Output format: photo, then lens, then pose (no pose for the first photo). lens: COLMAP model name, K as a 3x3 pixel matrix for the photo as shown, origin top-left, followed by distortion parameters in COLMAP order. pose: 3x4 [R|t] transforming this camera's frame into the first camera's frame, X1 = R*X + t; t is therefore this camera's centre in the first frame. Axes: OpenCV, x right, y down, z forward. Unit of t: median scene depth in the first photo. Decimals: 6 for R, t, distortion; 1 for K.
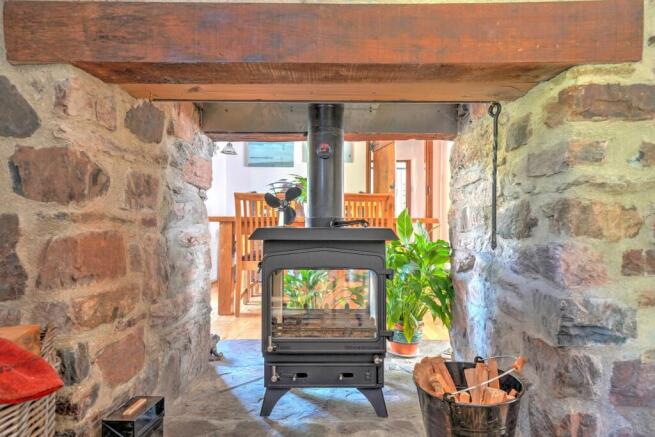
lens RADIAL K [[380.2, 0, 326.6], [0, 380.2, 216.1], [0, 0, 1]] dist [0.001536, 0.000084]
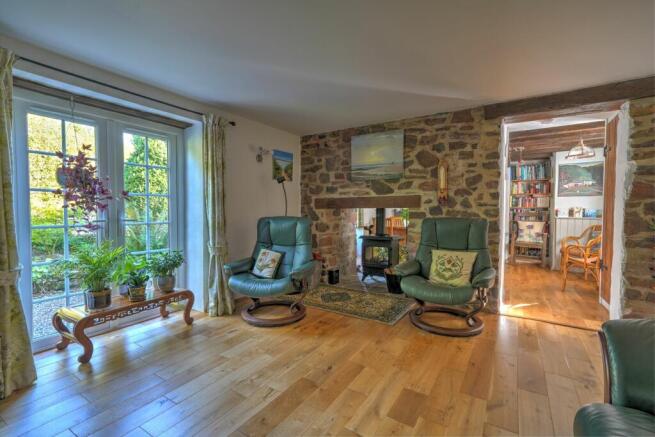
lens RADIAL K [[293.7, 0, 326.2], [0, 293.7, 216.9], [0, 0, 1]] dist [0.005301, 0.001539]
pose [[0.850219, 0.008898, -0.526354, 1.196480], [0.008813, 0.999476, 0.031133, -0.281165], [0.526355, -0.031109, 0.849695, -1.939956]]
